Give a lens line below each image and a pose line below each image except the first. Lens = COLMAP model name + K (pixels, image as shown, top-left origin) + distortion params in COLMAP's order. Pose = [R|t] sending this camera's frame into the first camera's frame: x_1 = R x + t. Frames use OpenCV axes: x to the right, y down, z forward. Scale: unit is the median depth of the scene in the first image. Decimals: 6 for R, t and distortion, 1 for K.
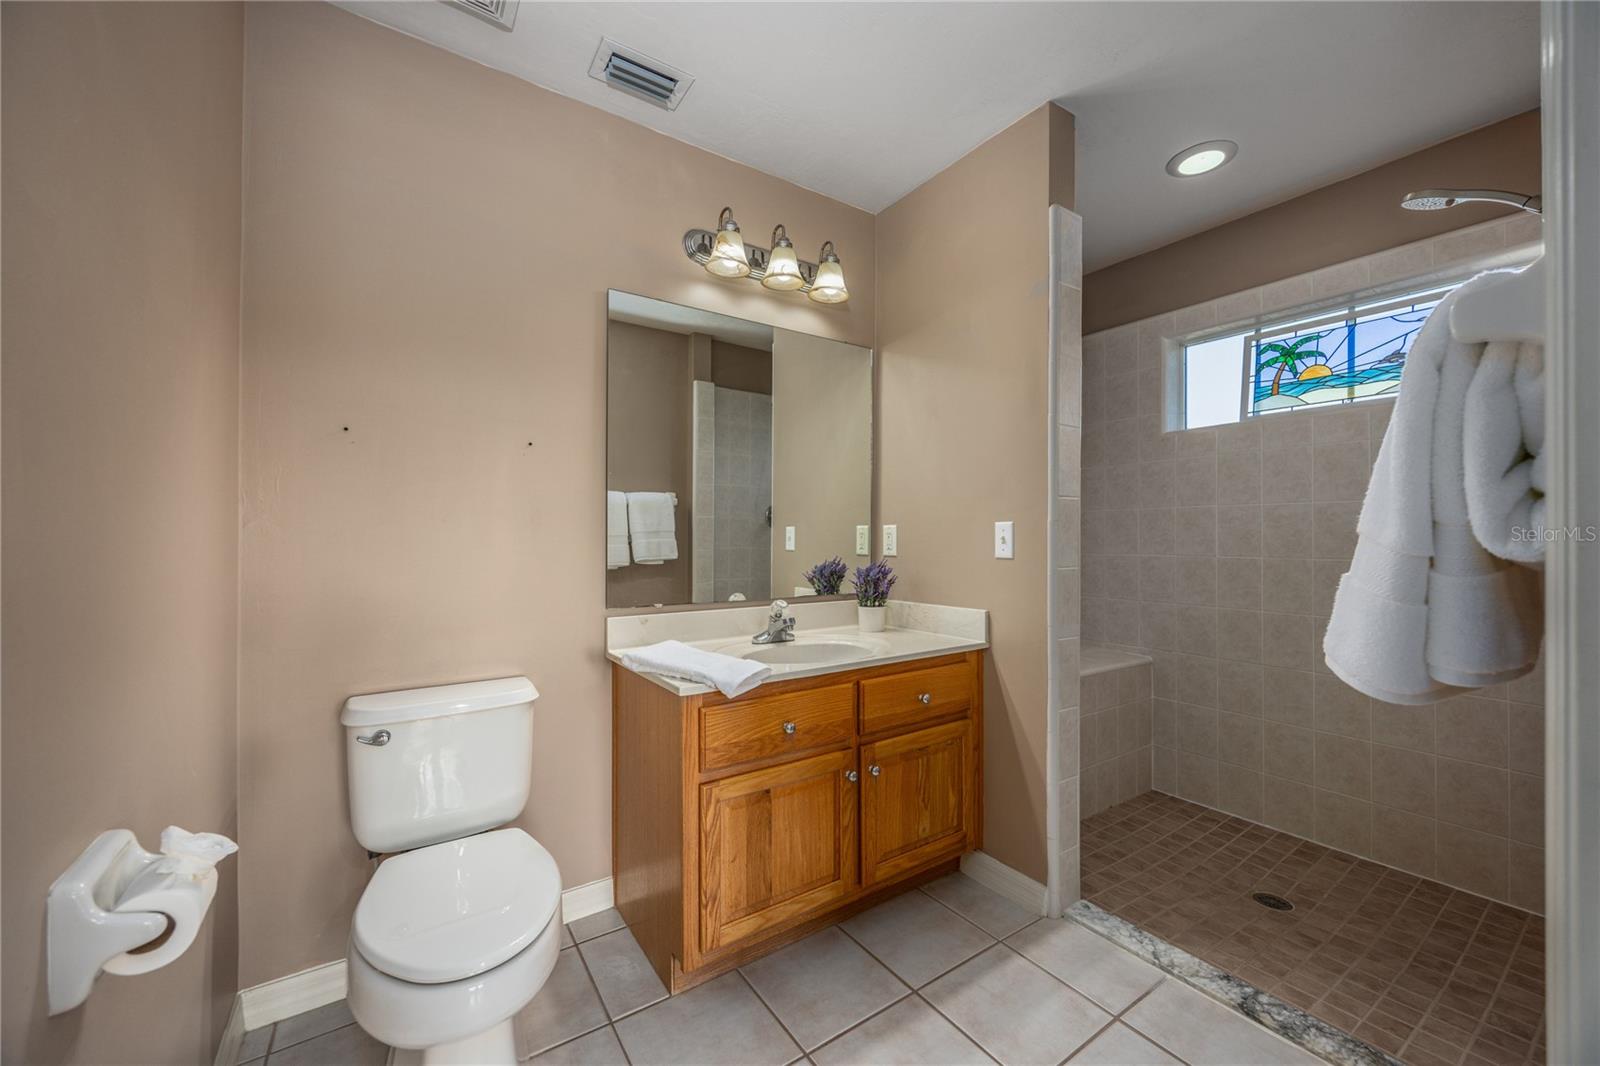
lens RADIAL K [[603.1, 0, 800.6], [0, 603.1, 535.6], [0, 0, 1]] dist [-0.000224, 0.003734]
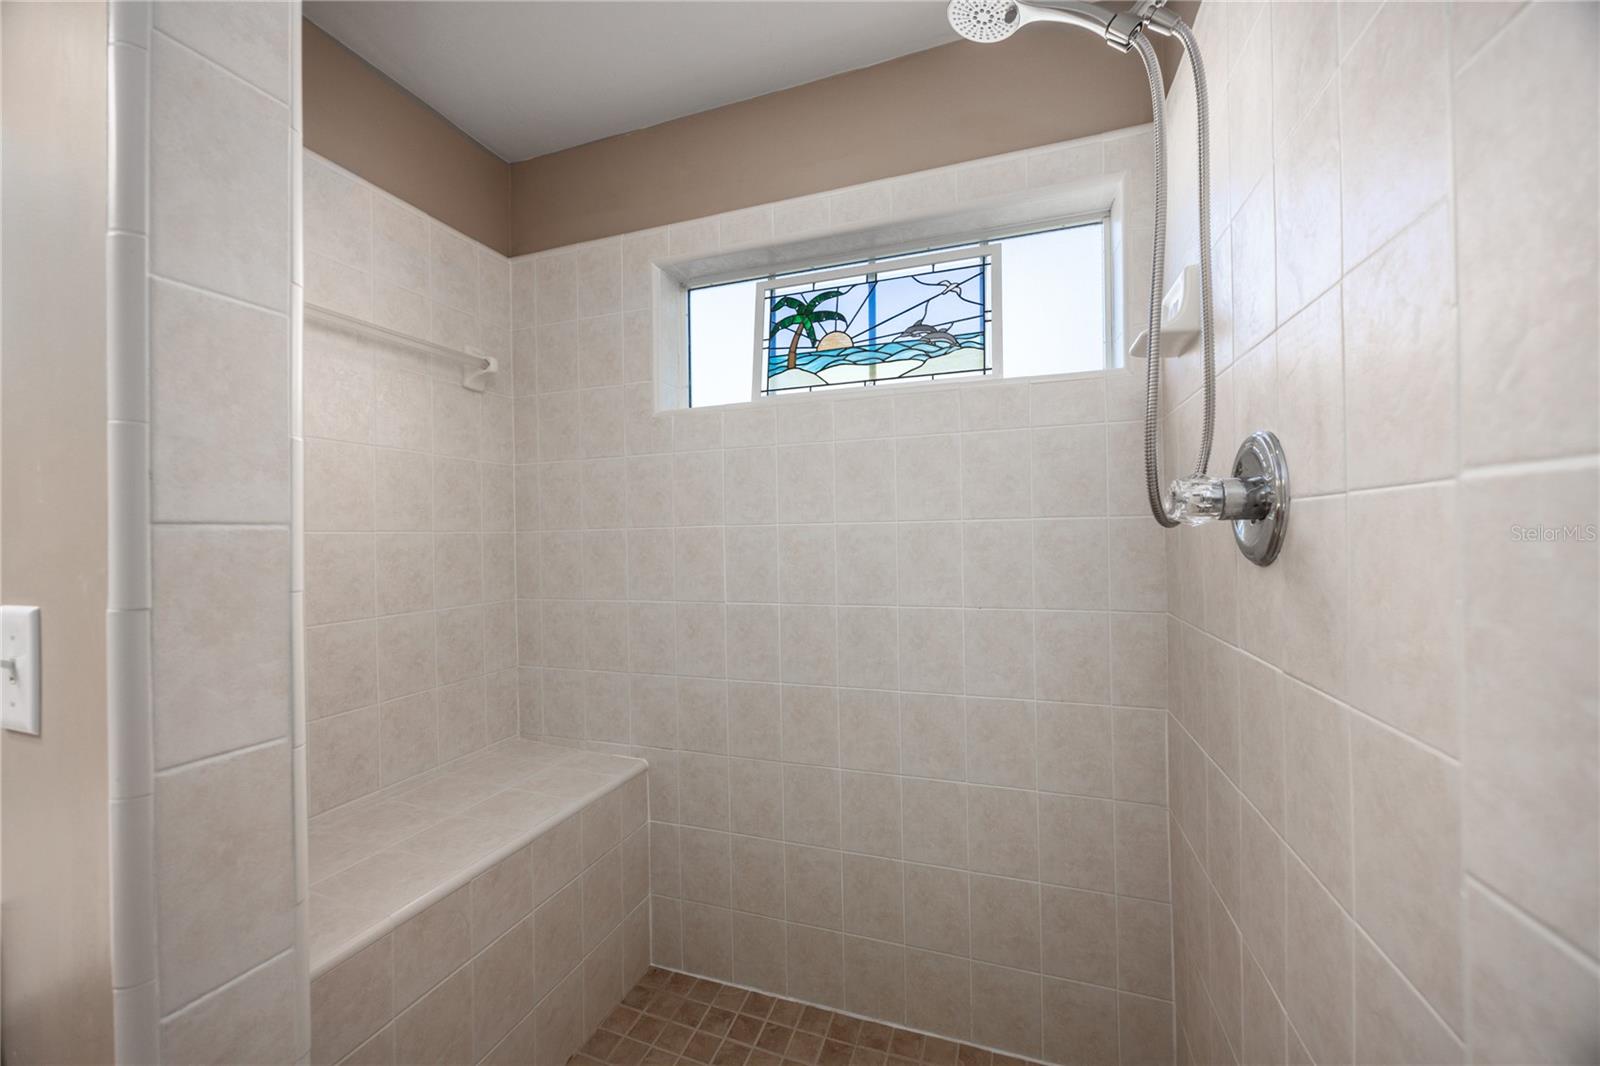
lens RADIAL K [[603.1, 0, 800.6], [0, 603.1, 535.6], [0, 0, 1]] dist [-0.000224, 0.003734]
pose [[0.793716, -0.010438, 0.608199, 0.369493], [0.013225, 0.999913, -0.000099, -0.039890], [-0.608145, 0.008122, 0.793784, 0.444437]]
